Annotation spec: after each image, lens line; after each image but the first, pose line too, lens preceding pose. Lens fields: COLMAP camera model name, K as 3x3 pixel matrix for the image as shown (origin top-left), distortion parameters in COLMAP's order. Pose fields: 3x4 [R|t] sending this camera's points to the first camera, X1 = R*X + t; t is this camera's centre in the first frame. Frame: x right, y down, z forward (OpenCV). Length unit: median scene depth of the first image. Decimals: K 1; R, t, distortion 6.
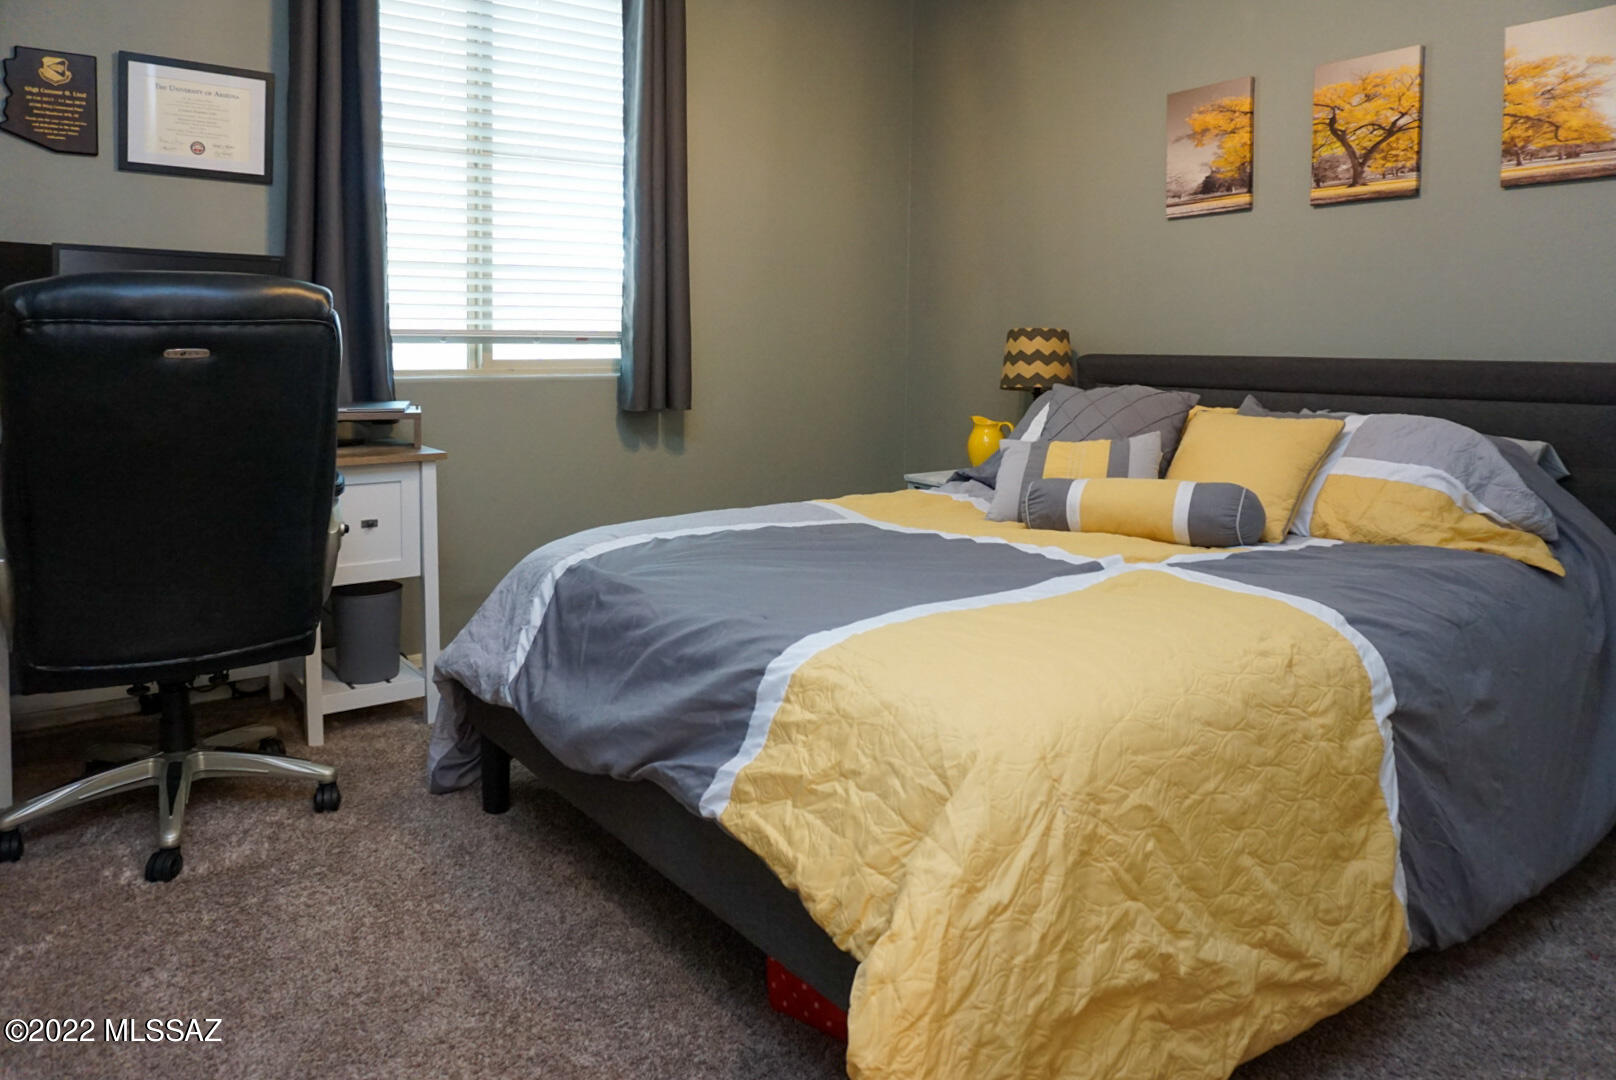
lens RADIAL K [[1129.8, 0, 809.8], [0, 1129.8, 432.7], [0, 0, 1]] dist [-0.042769, 0.032509]
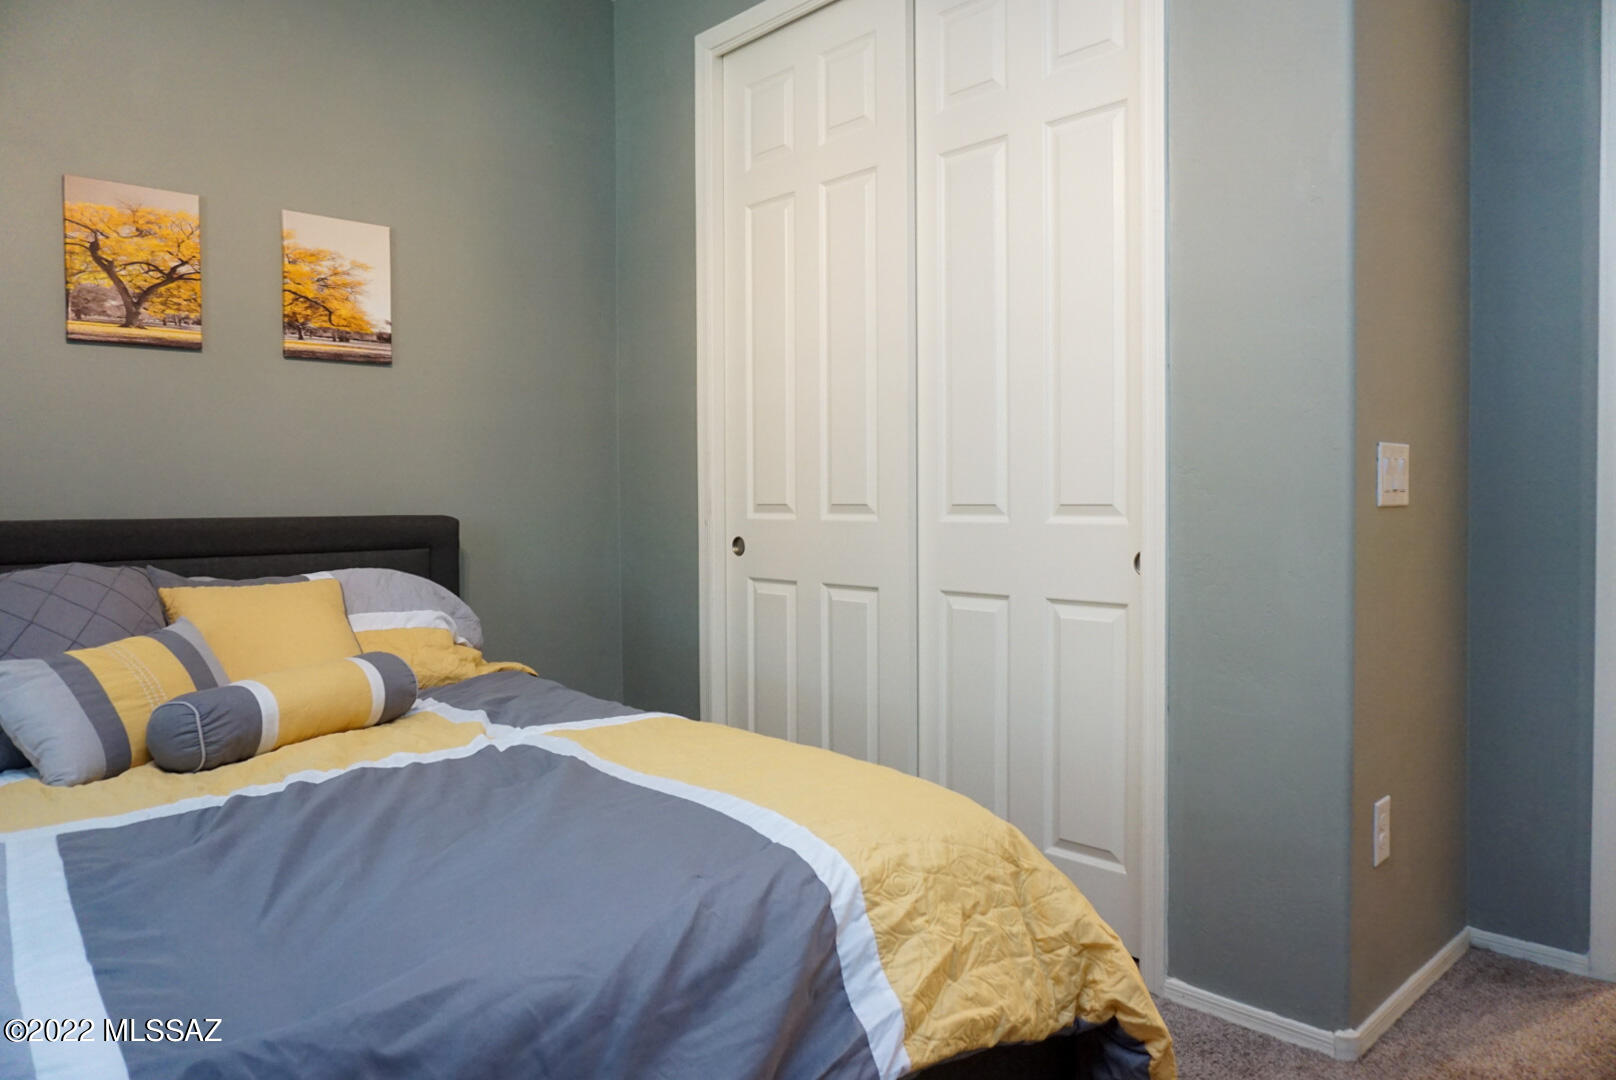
lens RADIAL K [[1087.9, 0, 808.0], [0, 1087.9, 540.0], [0, 0, 1]] dist [-0.042057, 0.027721]
pose [[-0.132189, -0.044424, 0.990229, -0.492656], [0.083618, 0.994935, 0.055797, -0.059834], [-0.987691, 0.090176, -0.127805, 0.657532]]
